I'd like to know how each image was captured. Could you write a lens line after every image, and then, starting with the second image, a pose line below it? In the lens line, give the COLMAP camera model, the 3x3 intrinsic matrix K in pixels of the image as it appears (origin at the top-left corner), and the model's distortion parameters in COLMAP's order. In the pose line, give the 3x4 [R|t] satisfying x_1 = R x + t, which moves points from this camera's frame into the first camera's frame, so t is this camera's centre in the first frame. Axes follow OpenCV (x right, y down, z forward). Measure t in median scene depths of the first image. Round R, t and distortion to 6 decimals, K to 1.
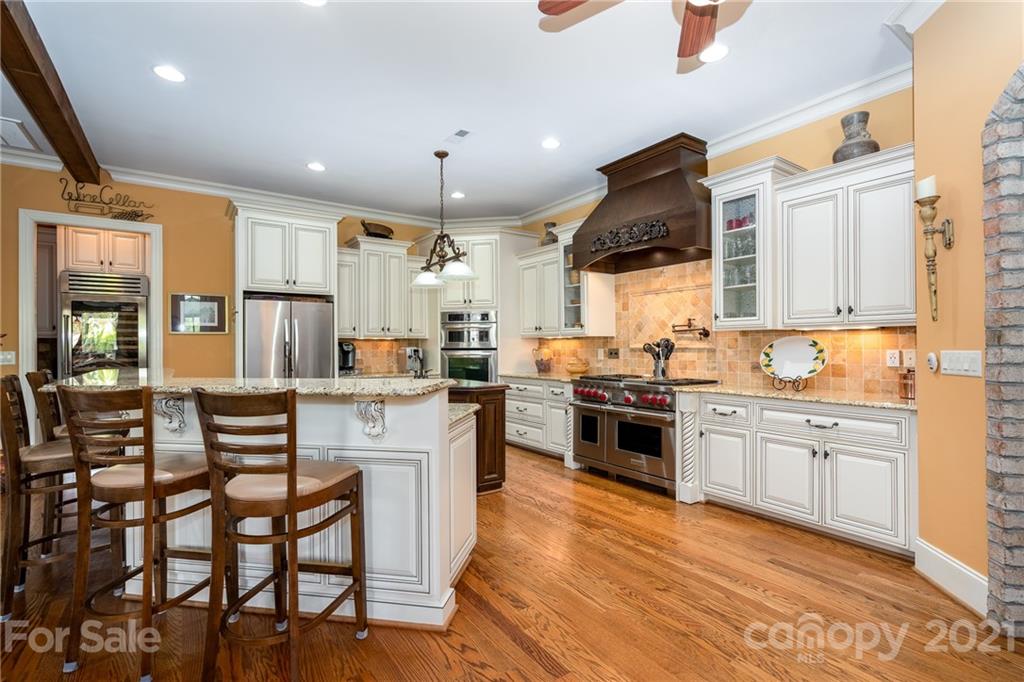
lens RADIAL K [[475.6, 0, 512.0], [0, 475.6, 341.0], [0, 0, 1]] dist [-0.001104, -0.000032]
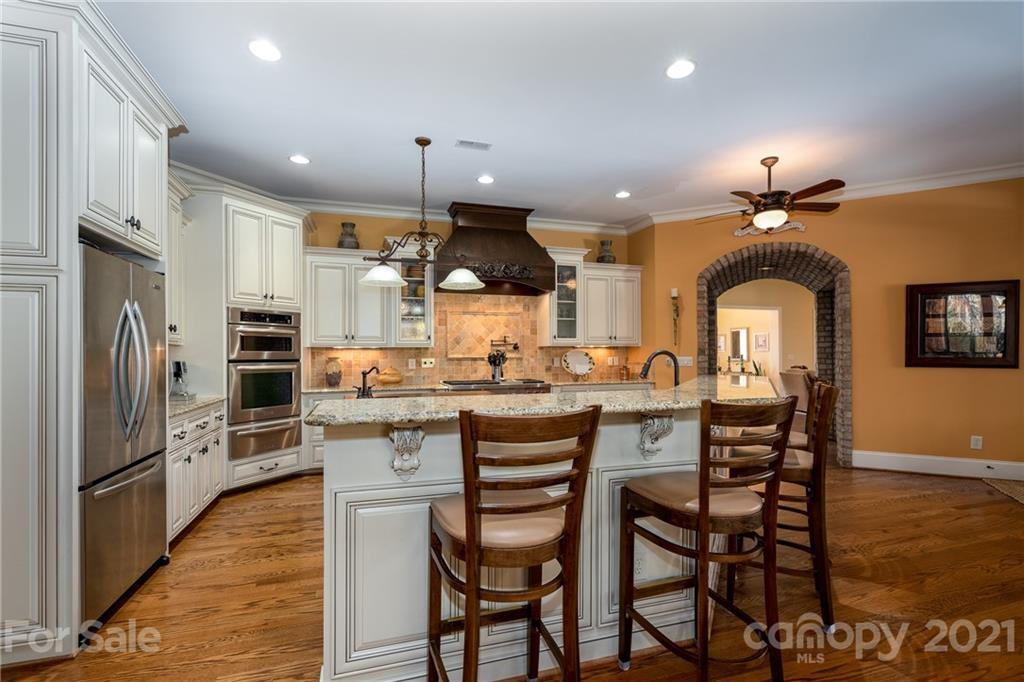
lens RADIAL K [[476.6, 0, 509.0], [0, 476.6, 352.9], [0, 0, 1]] dist [-0.001884, -0.000188]
pose [[0.304030, 0.006414, 0.952641, -0.908057], [-0.006057, 0.999970, -0.004800, 0.007971], [-0.952643, -0.004311, 0.304059, 0.544969]]
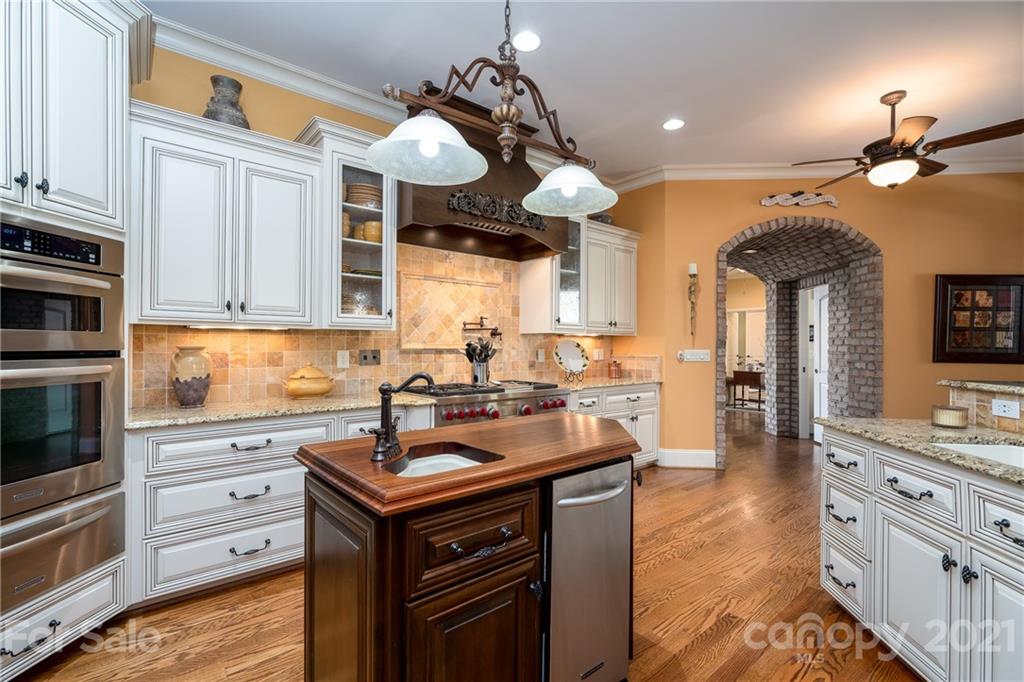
lens RADIAL K [[464.7, 0, 512.1], [0, 464.7, 346.5], [0, 0, 1]] dist [-0.000053, 0.000371]
pose [[-0.087511, 0.001034, 0.996163, -0.510168], [-0.015137, 0.999883, -0.002367, 0.011055], [-0.996049, -0.015286, -0.087485, 0.980035]]
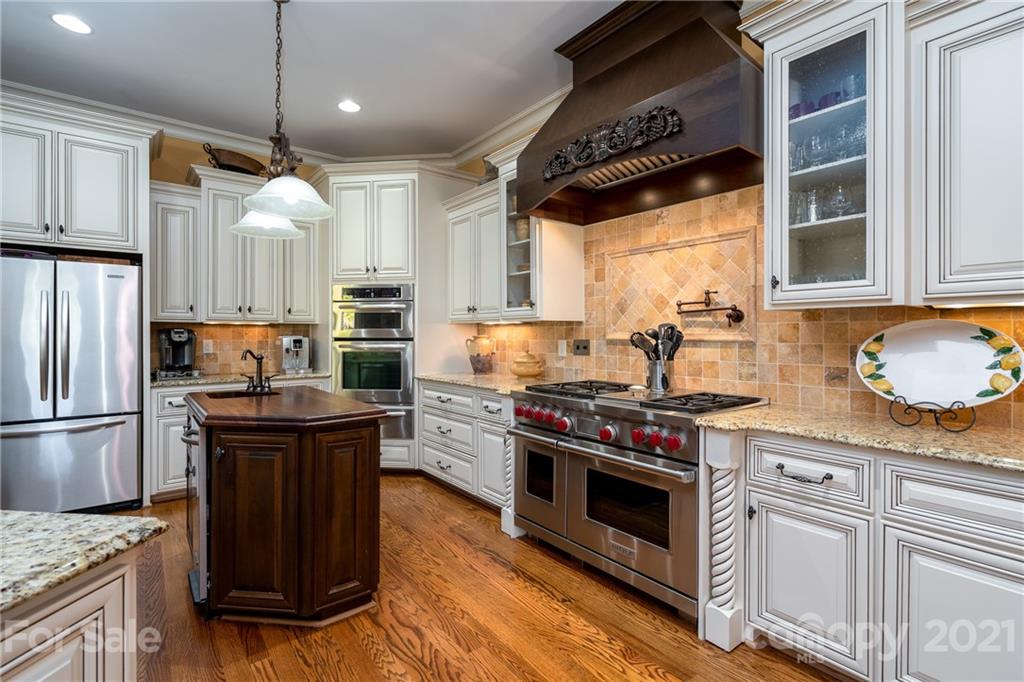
lens RADIAL K [[471.2, 0, 509.5], [0, 471.2, 331.3], [0, 0, 1]] dist [-0.002198, -0.000163]
pose [[0.998488, 0.004492, 0.054786, 0.090509], [-0.004790, 0.999974, 0.005298, 0.001490], [-0.054761, -0.005552, 0.998484, 0.408849]]
